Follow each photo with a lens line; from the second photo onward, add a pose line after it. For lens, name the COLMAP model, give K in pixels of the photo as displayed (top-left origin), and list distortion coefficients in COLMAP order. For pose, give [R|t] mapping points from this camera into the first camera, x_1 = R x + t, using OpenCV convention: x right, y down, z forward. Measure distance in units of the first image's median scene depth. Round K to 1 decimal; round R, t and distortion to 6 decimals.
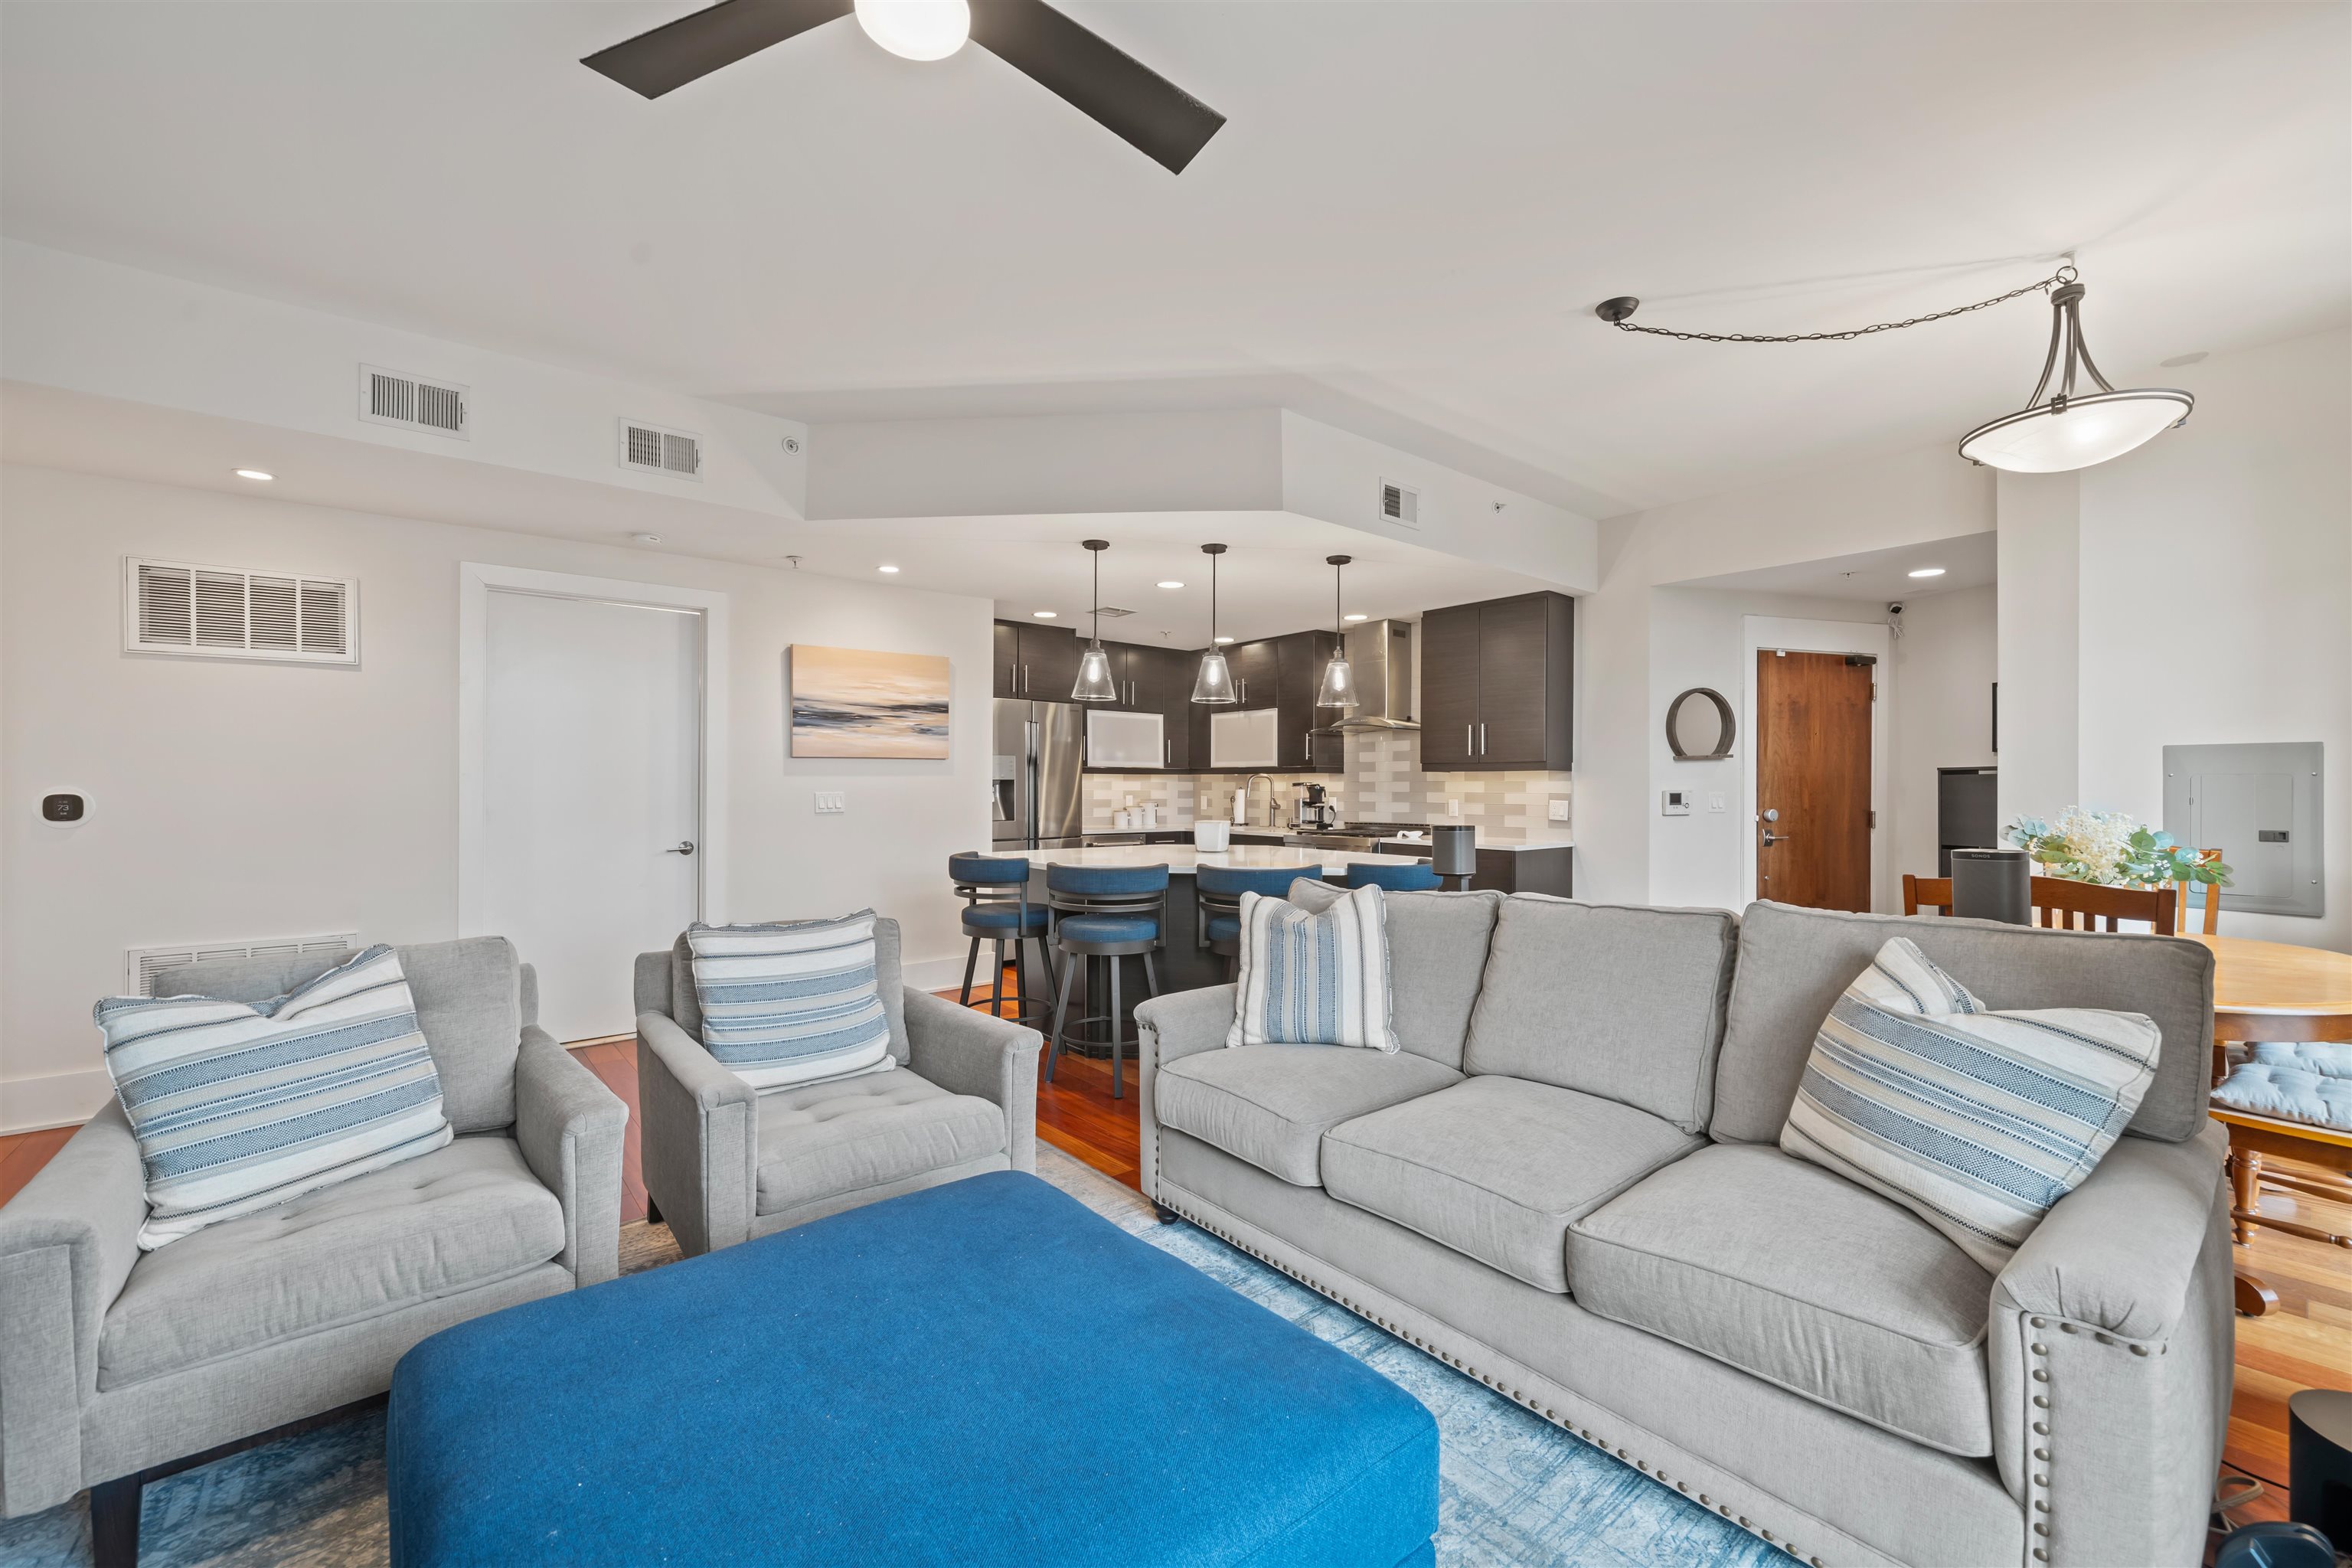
lens RADIAL K [[942.6, 0, 1177.7], [0, 942.6, 779.5], [0, 0, 1]] dist [0.001479, -0.001658]
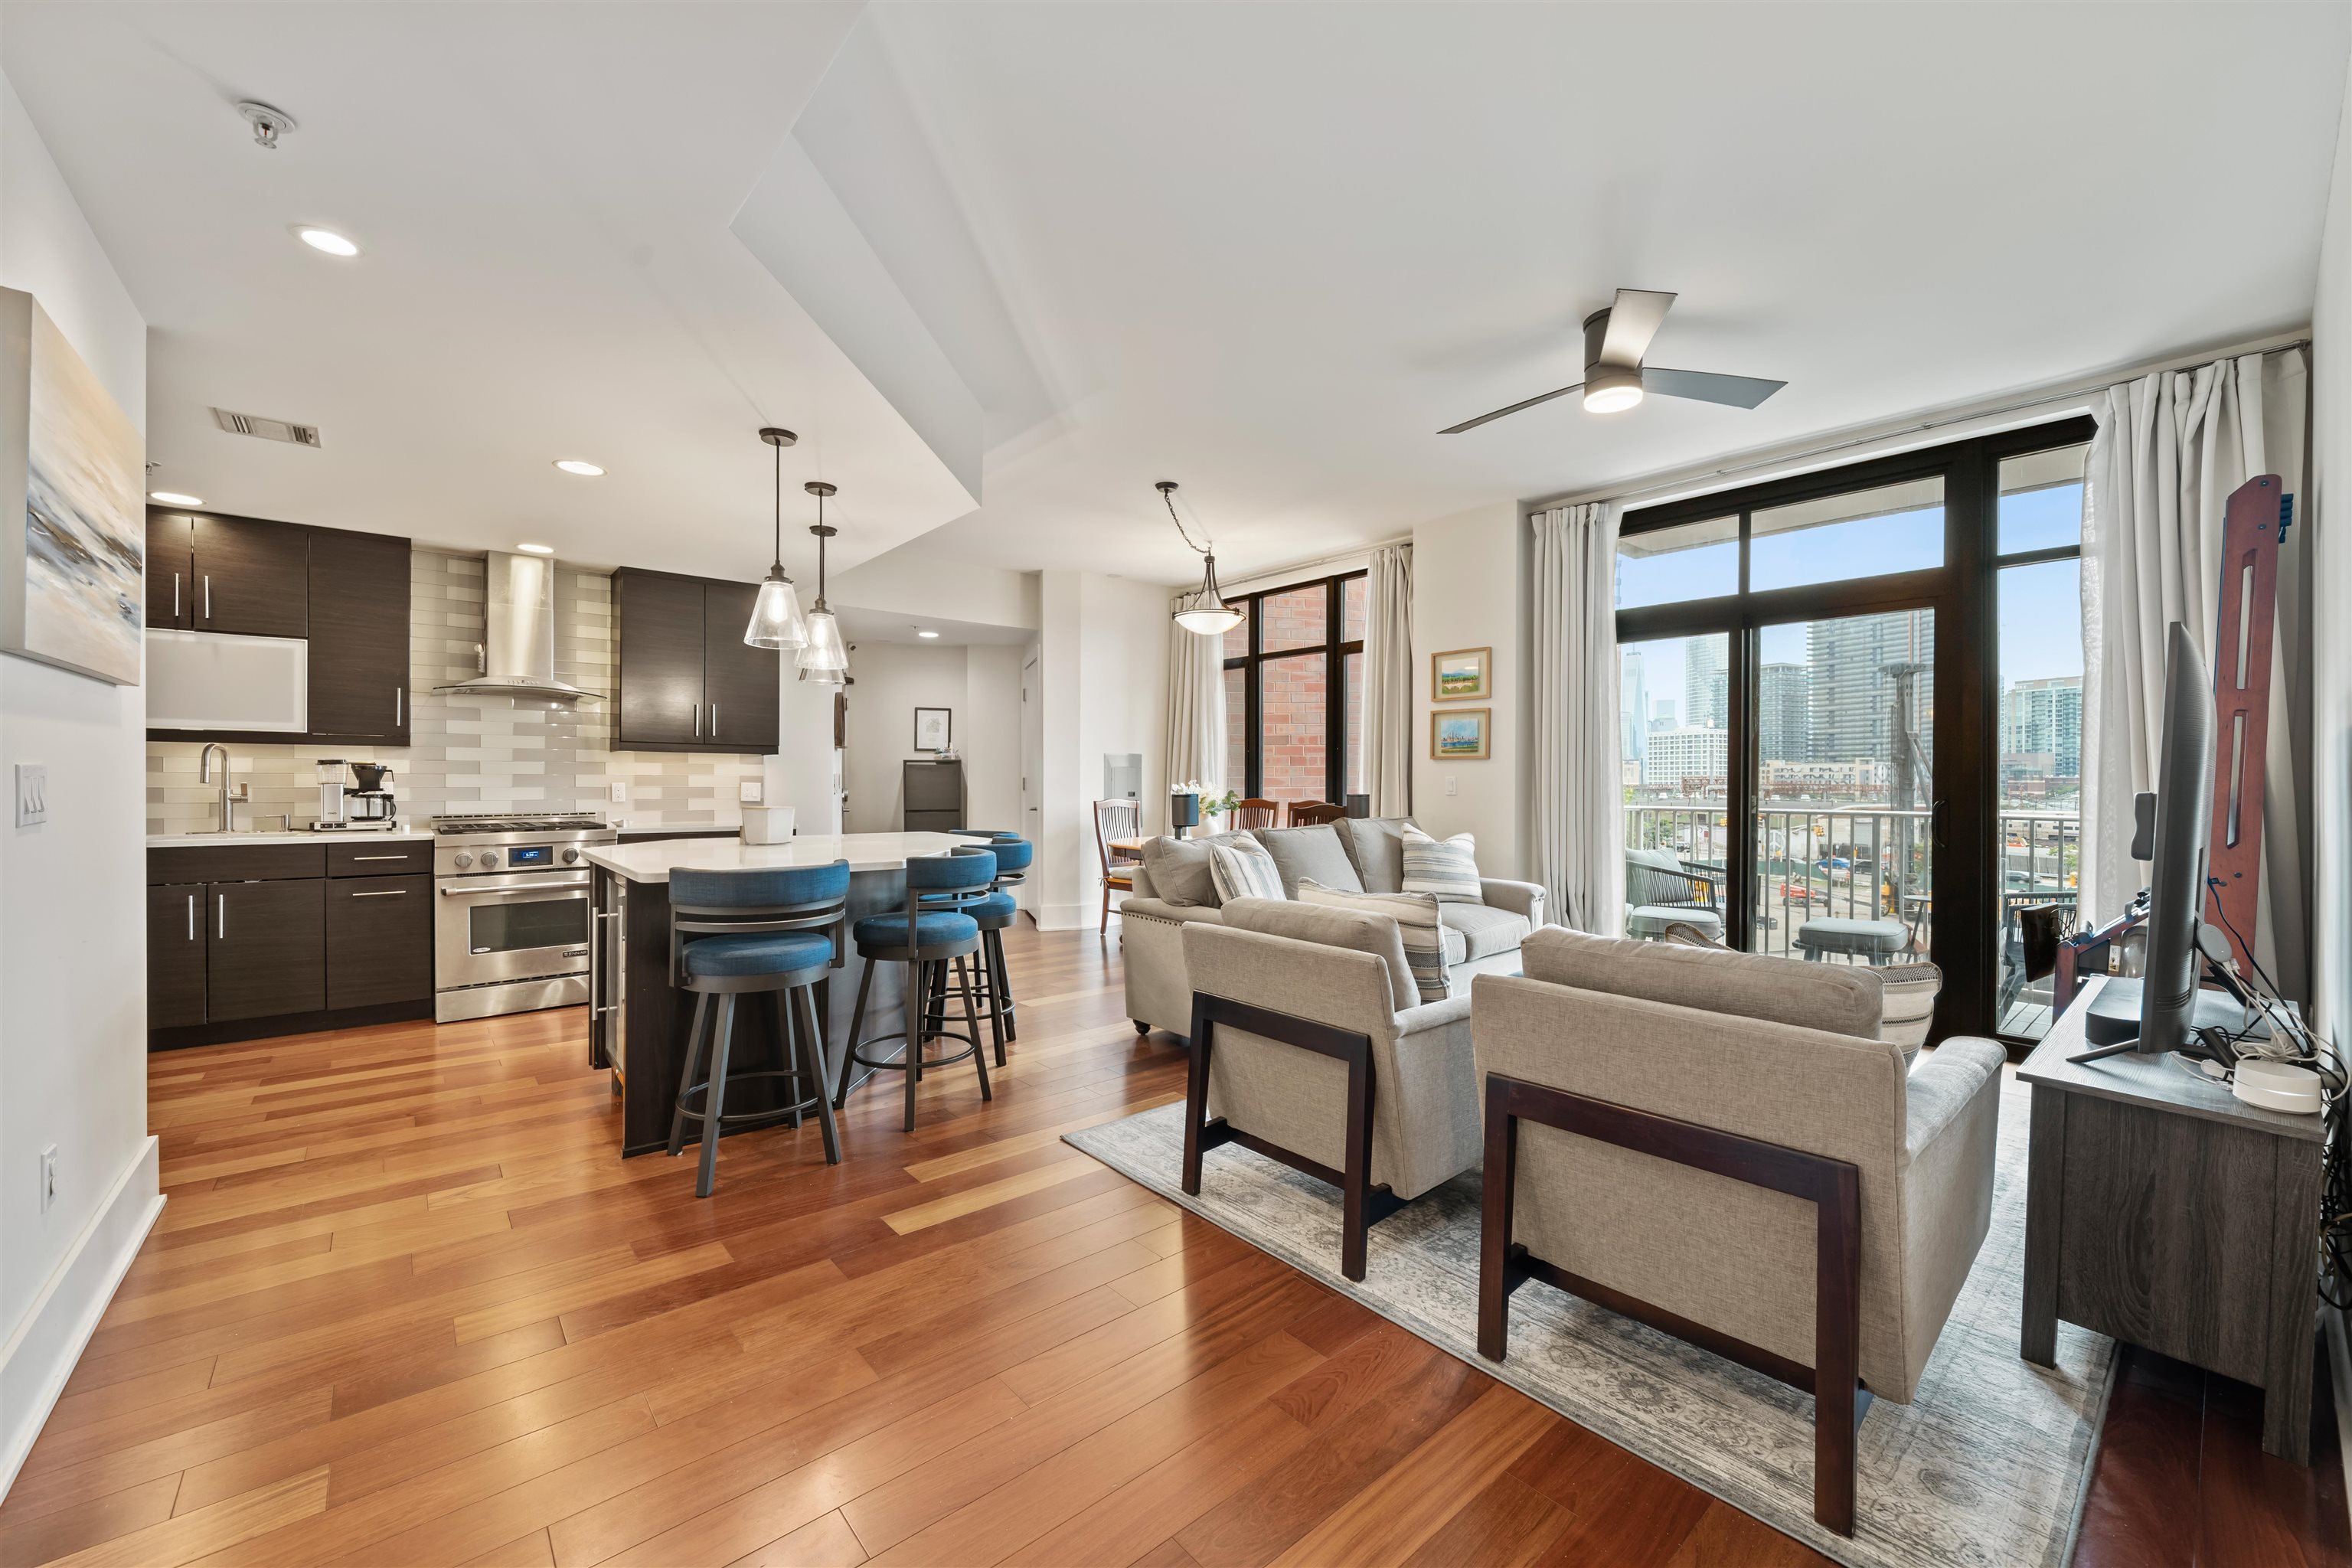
lens RADIAL K [[942.6, 0, 1184.4], [0, 942.6, 782.2], [0, 0, 1]] dist [0.001479, -0.001658]
pose [[-0.030552, -0.000586, 0.999533, -0.669793], [-0.007636, 0.999971, 0.000353, 0.017462], [-0.999504, -0.007622, -0.030556, 0.533983]]
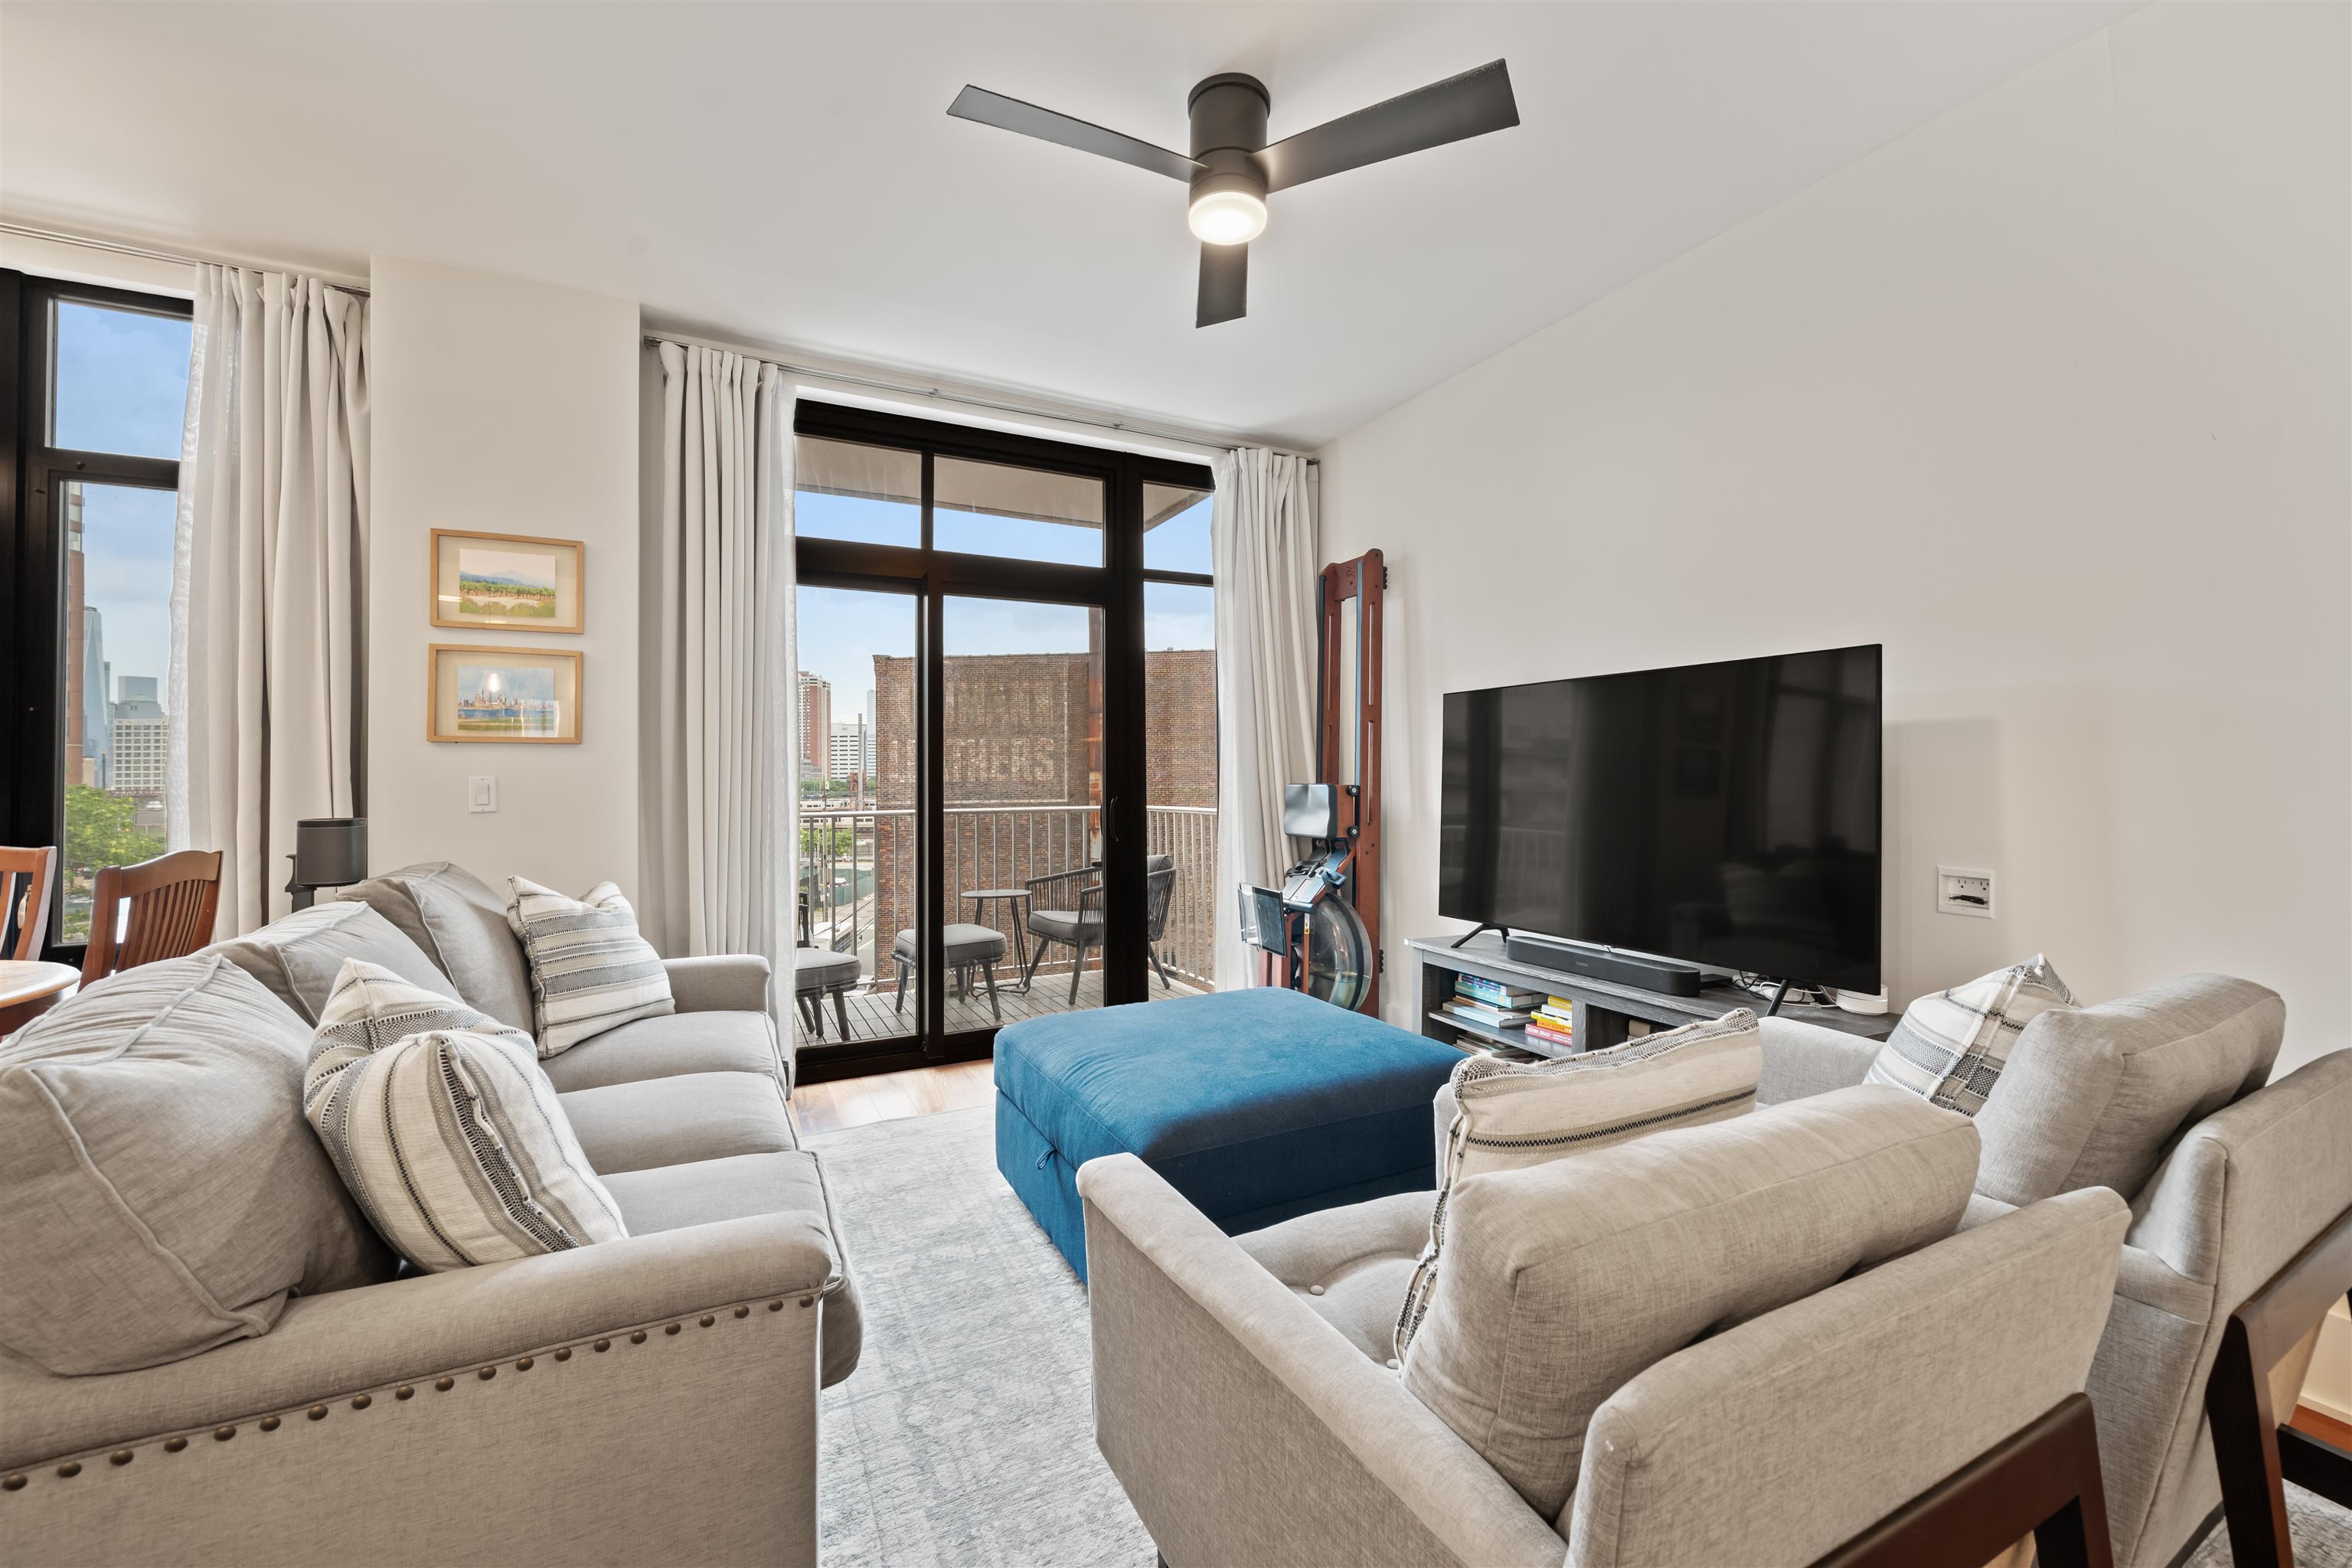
lens RADIAL K [[942.6, 0, 1178.6], [0, 942.6, 753.2], [0, 0, 1]] dist [0.001479, -0.001658]
pose [[-0.976502, 0.014610, 0.215012, -0.143469], [0.008389, 0.999520, -0.029818, 0.014393], [-0.215344, -0.027313, -0.976156, 0.639060]]
